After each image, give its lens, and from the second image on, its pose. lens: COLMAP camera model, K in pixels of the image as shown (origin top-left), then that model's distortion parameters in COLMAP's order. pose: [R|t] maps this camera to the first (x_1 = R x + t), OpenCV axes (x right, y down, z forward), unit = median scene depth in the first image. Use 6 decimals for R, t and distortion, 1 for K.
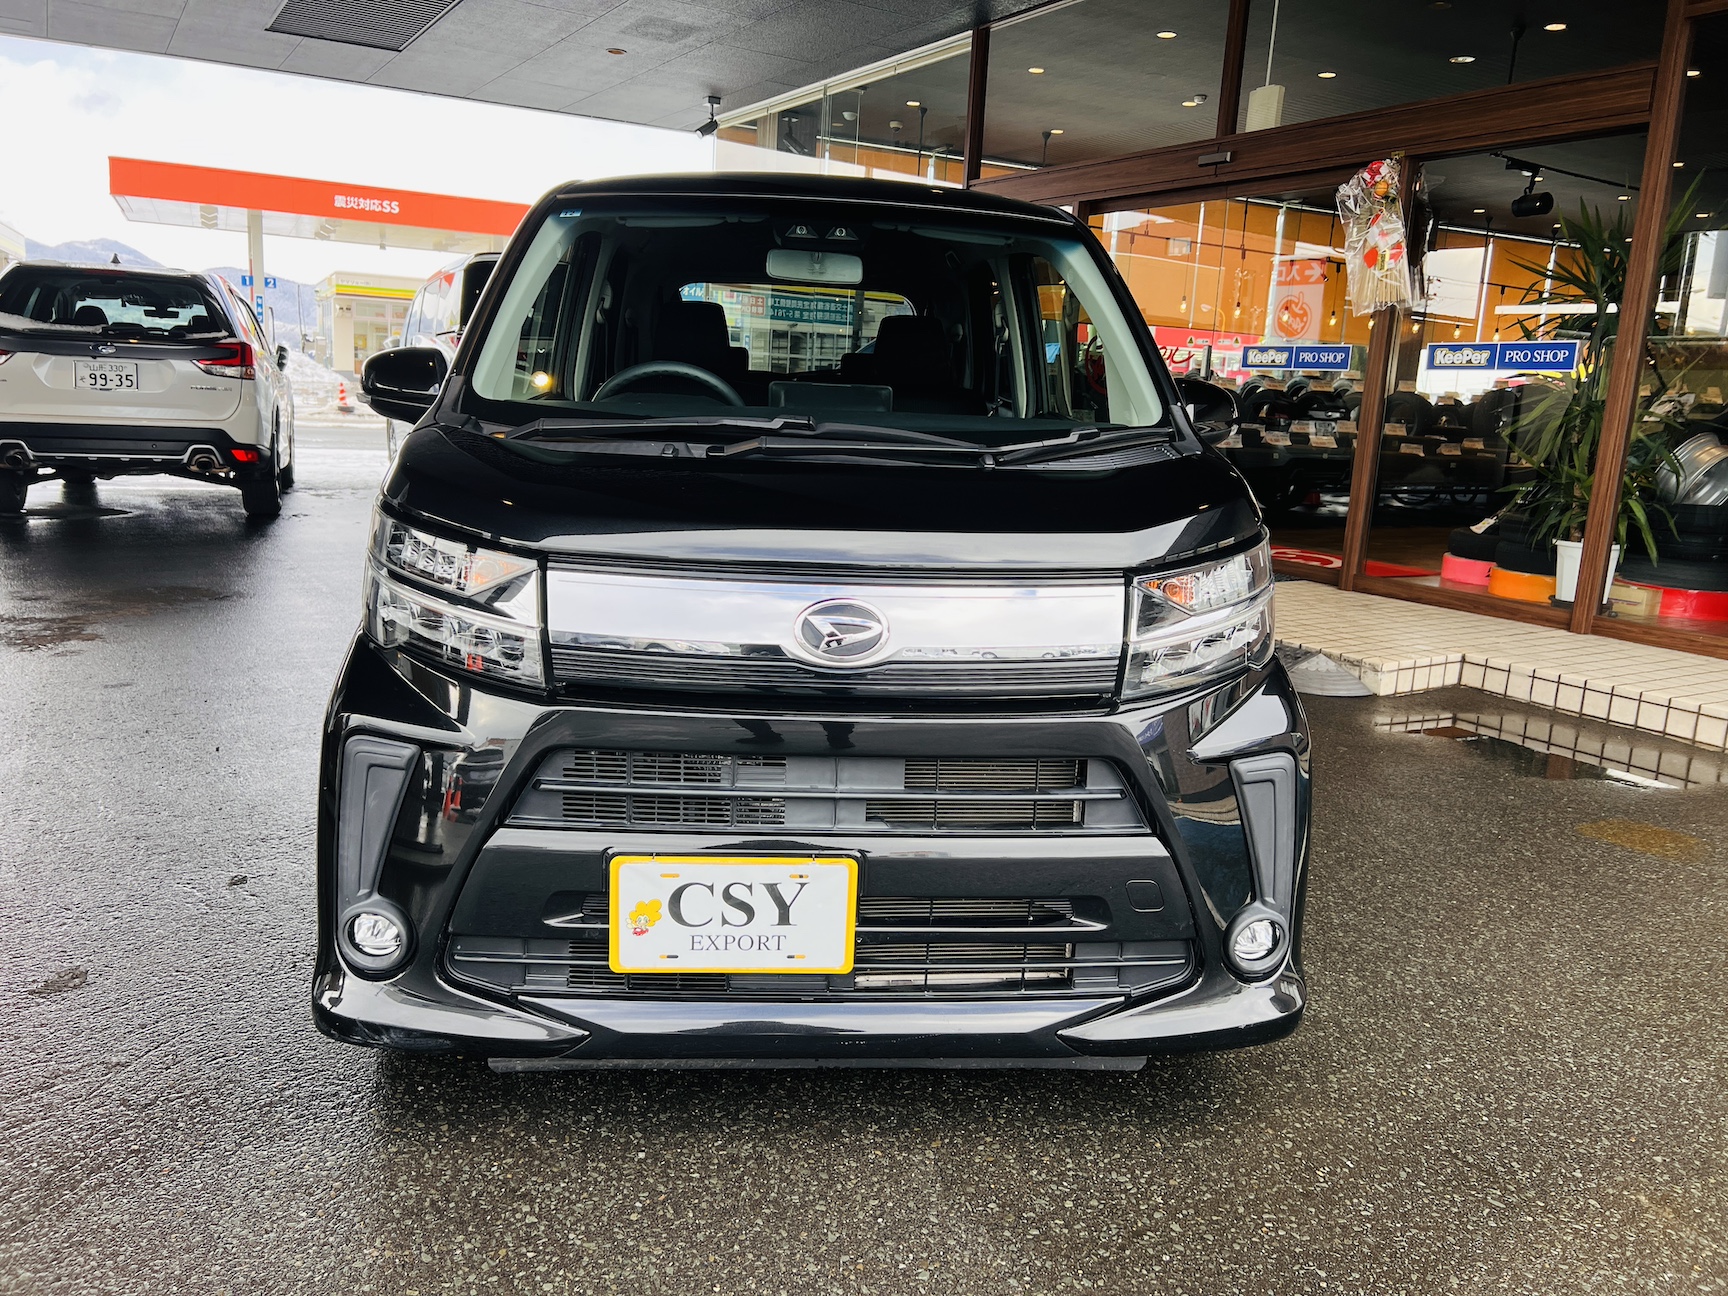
lens RADIAL K [[1323.7, 0, 861.6], [0, 1323.7, 647.2], [0, 0, 1]] dist [0.032125, -0.026149]
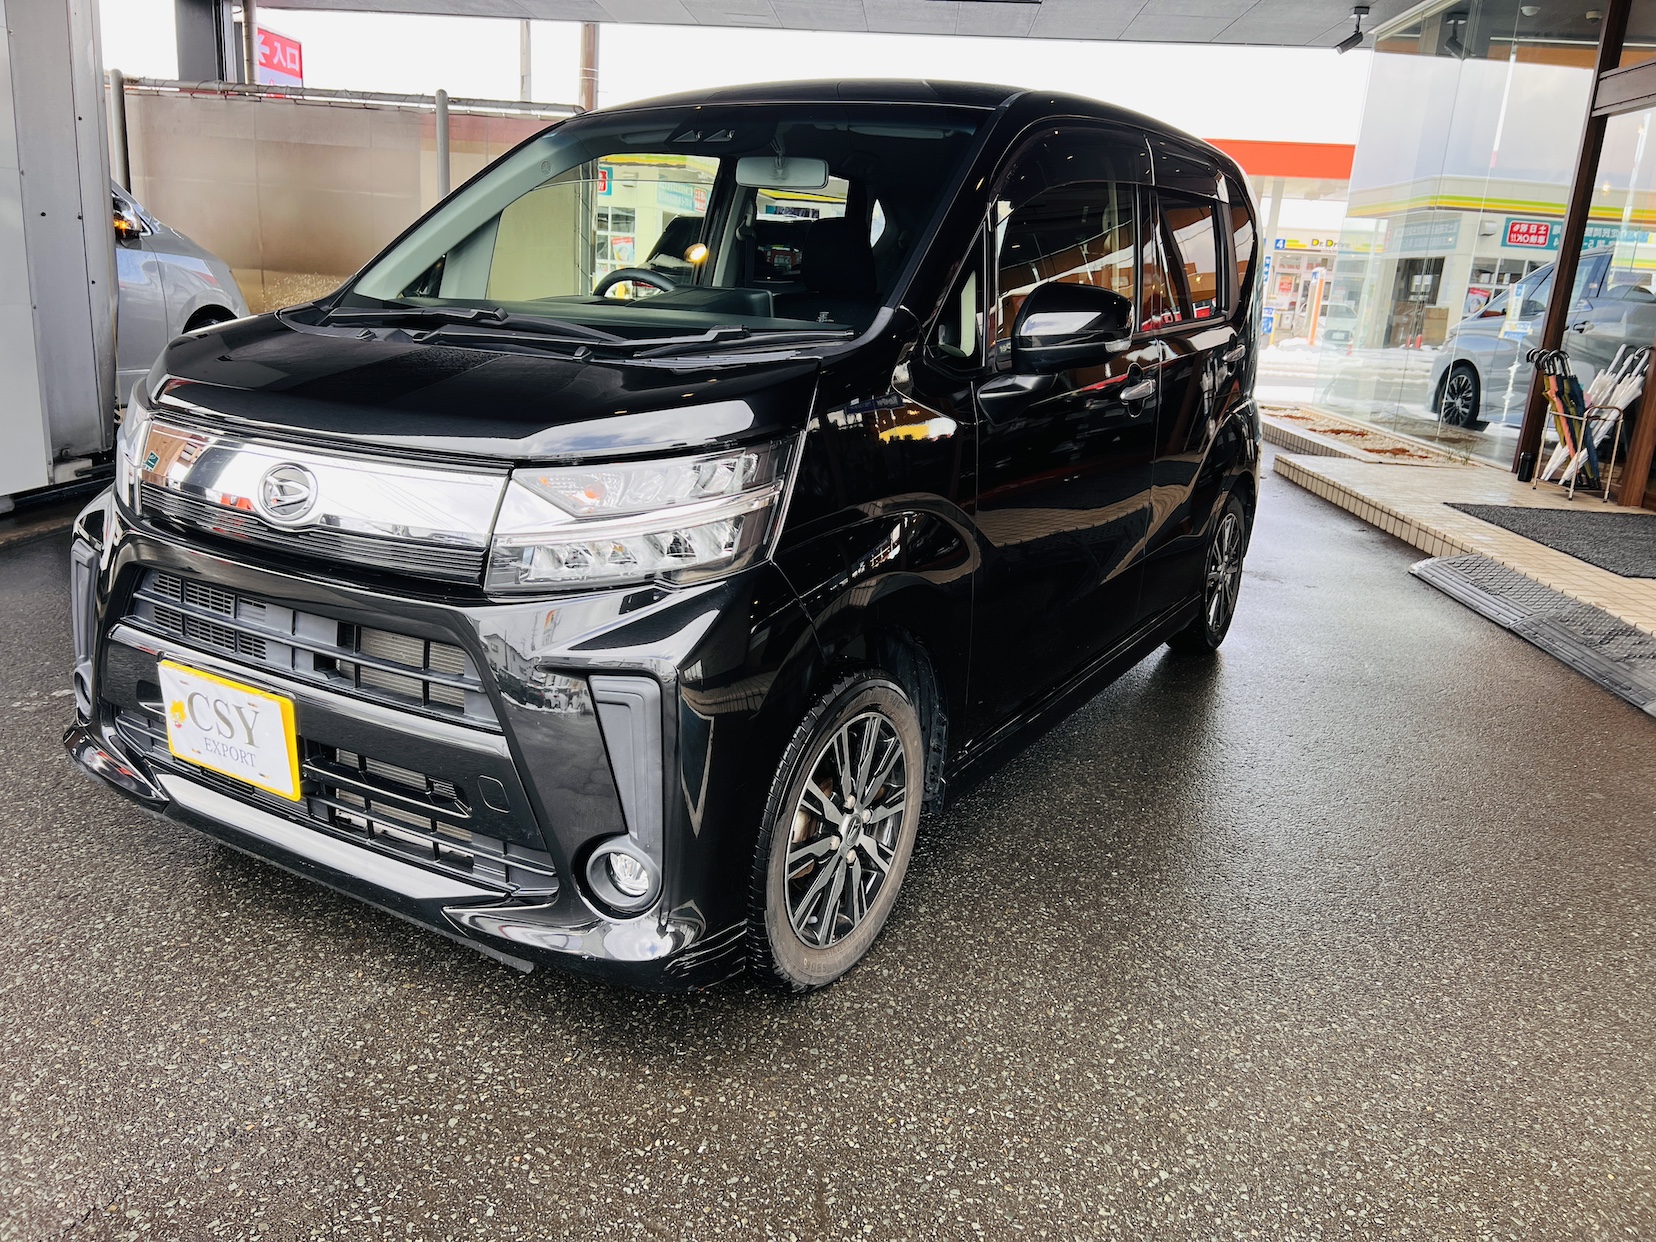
lens RADIAL K [[1268.6, 0, 826.0], [0, 1268.6, 623.1], [0, 0, 1]] dist [0.032125, -0.026149]
pose [[0.824775, 0.147386, -0.545915, 0.887758], [-0.127581, 0.989043, 0.074270, -0.038303], [0.550880, 0.008392, 0.834542, 0.336412]]
